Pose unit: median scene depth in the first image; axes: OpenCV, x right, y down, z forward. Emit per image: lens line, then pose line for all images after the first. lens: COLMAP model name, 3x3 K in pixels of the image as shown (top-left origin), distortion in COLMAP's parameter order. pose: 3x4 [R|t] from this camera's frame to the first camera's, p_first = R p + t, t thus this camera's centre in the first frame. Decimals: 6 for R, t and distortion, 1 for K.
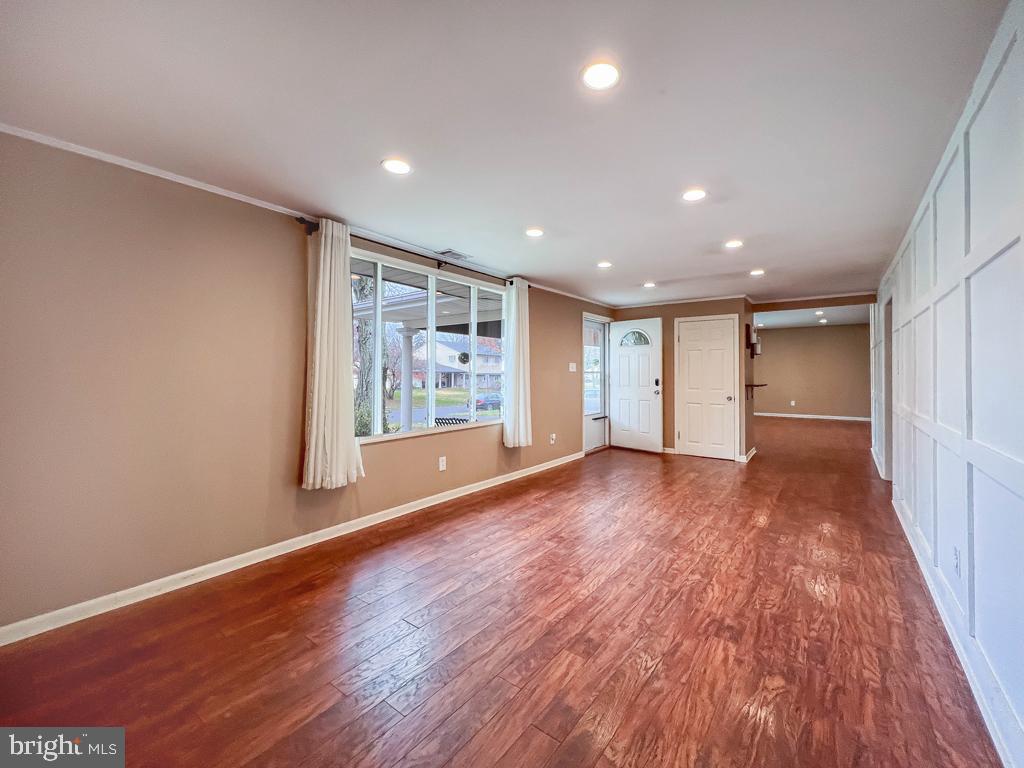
lens RADIAL K [[416.4, 0, 512.1], [0, 416.4, 370.7], [0, 0, 1]] dist [-0.000022, 0.000100]
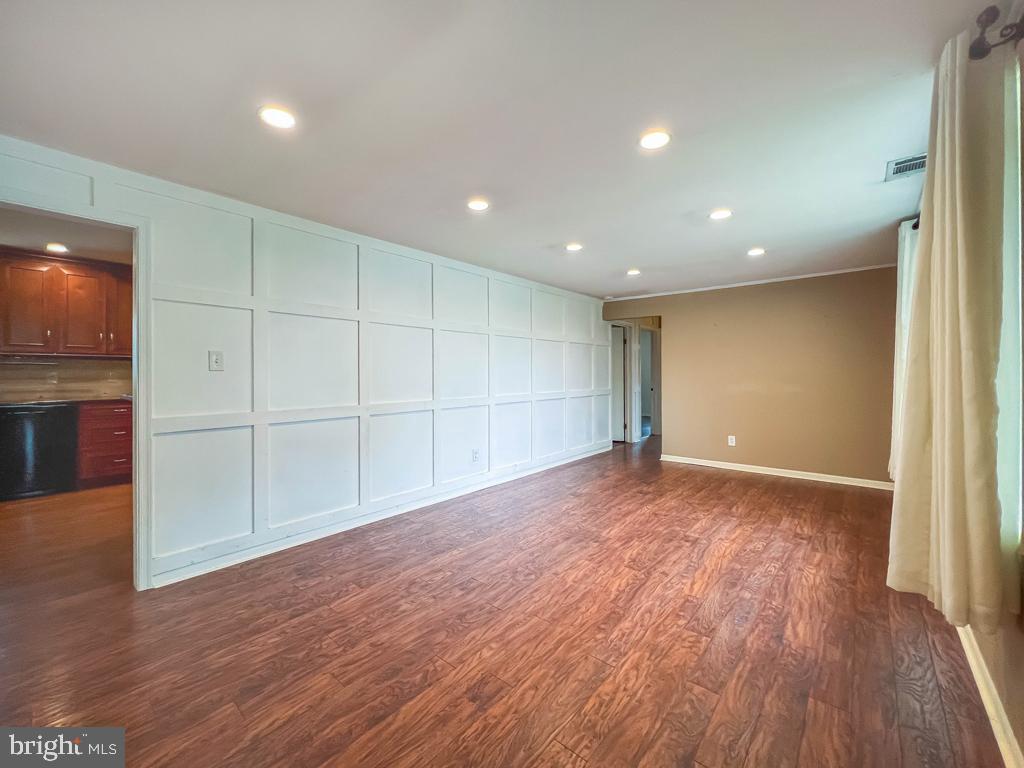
lens RADIAL K [[416.4, 0, 512.1], [0, 416.4, 370.7], [0, 0, 1]] dist [-0.000022, 0.000100]
pose [[-0.999644, -0.000820, 0.026661, 0.519816], [-0.001147, 0.999924, -0.012246, 0.017970], [-0.026649, -0.012273, -0.999570, 2.067110]]
